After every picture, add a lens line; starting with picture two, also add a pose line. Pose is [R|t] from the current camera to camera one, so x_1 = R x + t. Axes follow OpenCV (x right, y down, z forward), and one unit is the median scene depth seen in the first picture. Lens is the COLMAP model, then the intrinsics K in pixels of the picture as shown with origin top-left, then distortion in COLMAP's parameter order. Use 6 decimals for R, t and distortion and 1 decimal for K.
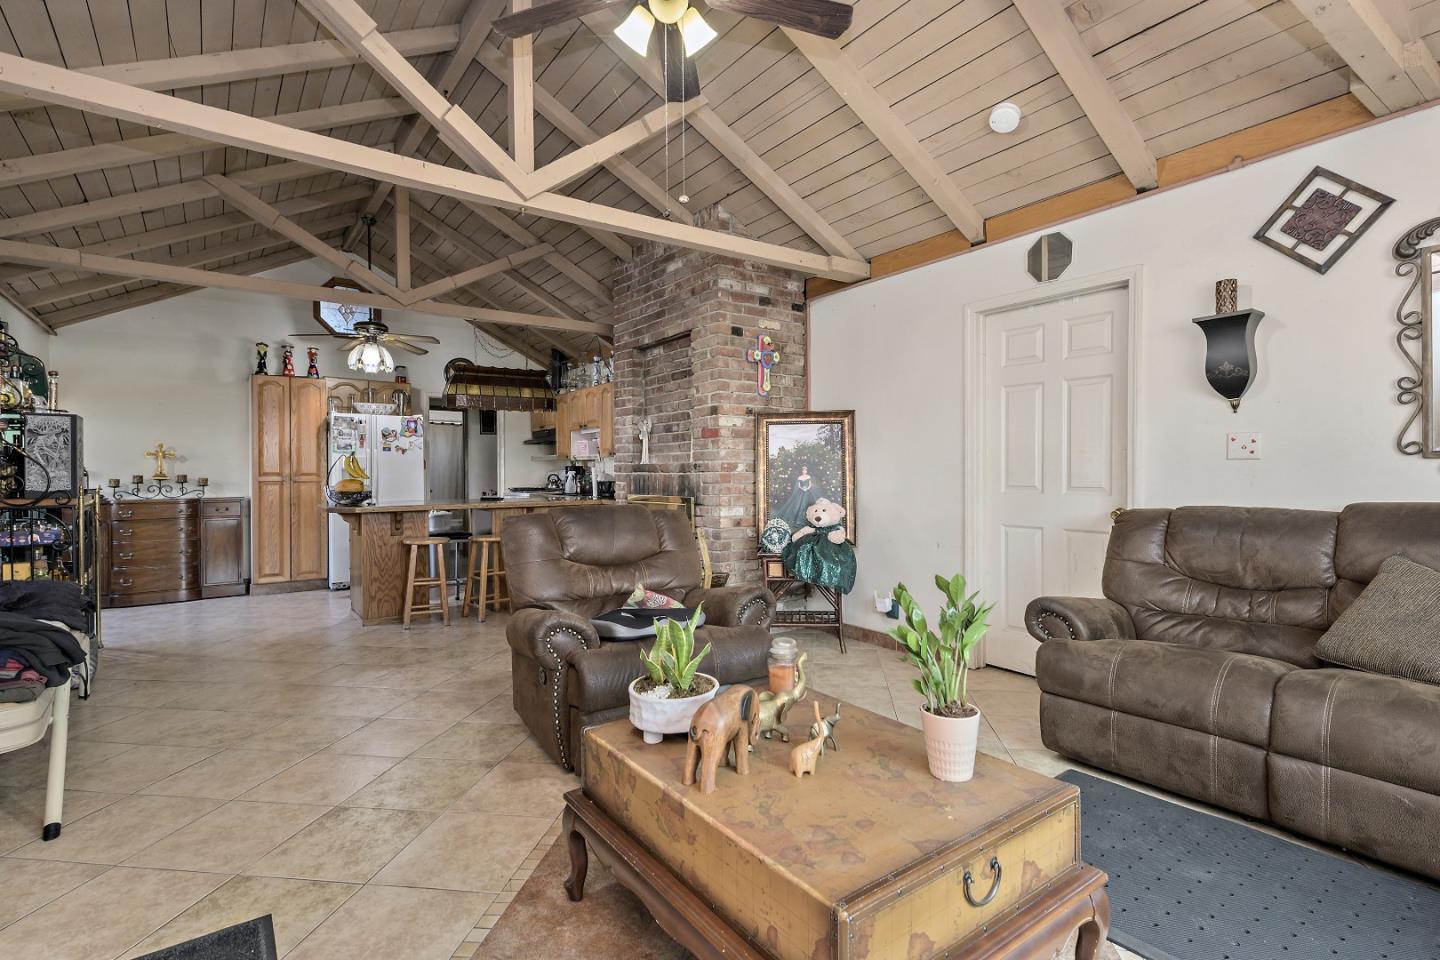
lens RADIAL K [[666.0, 0, 720.0], [0, 666.0, 480.0], [0, 0, 1]] dist [-0.014751, 0.000176]
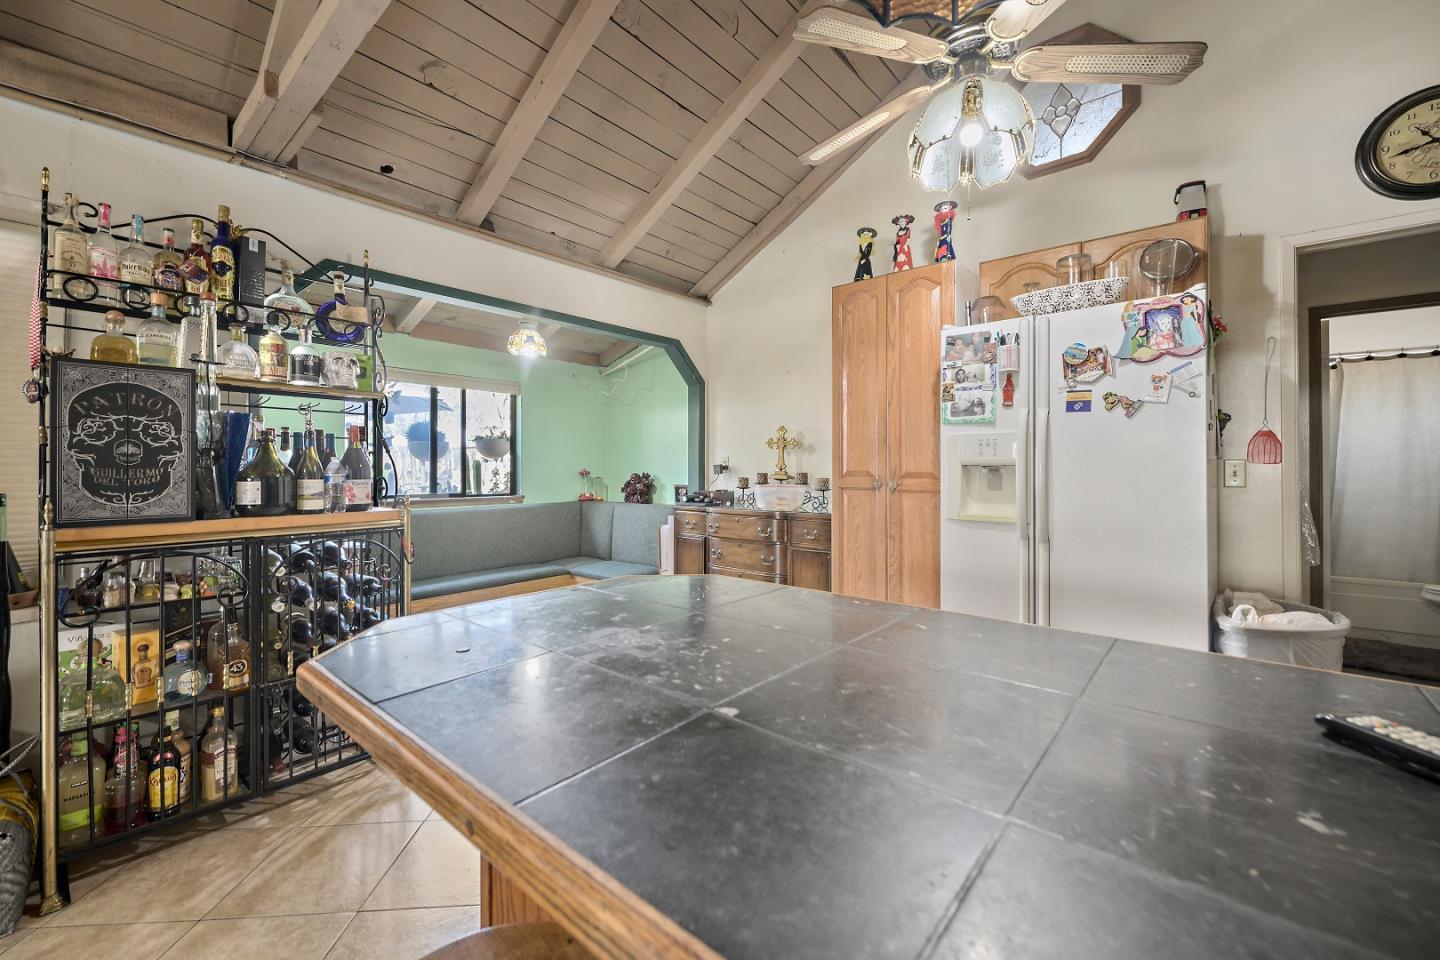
lens RADIAL K [[569.7, 0, 731.7], [0, 569.7, 483.8], [0, 0, 1]] dist [0.000061, 0.000022]
pose [[0.251209, 0.035603, -0.967278, -0.106938], [-0.004735, 0.999357, 0.035554, -0.006570], [0.967921, -0.004352, 0.251216, 0.309609]]
